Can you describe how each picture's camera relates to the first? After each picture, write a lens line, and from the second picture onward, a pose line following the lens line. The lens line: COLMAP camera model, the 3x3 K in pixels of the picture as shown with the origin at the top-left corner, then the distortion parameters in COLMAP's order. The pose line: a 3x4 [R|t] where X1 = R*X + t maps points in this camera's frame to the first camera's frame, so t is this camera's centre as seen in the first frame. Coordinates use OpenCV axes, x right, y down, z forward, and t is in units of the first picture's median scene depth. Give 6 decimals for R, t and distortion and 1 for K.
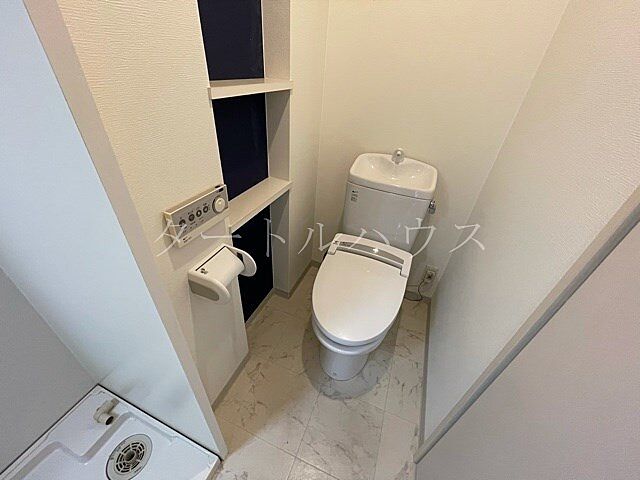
lens RADIAL K [[258.4, 0, 320.0], [0, 258.4, 240.0], [0, 0, 1]] dist [-0.001279, -0.000297]
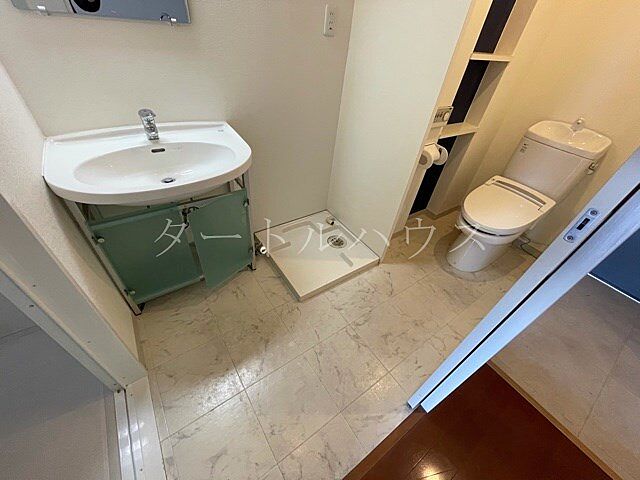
lens RADIAL K [[258.4, 0, 320.0], [0, 258.4, 240.0], [0, 0, 1]] dist [-0.001279, -0.000297]
pose [[0.831512, 0.366022, -0.417872, -0.015494], [-0.348132, 0.929543, 0.121466, 0.492885], [0.432889, 0.044474, 0.900350, -0.670454]]
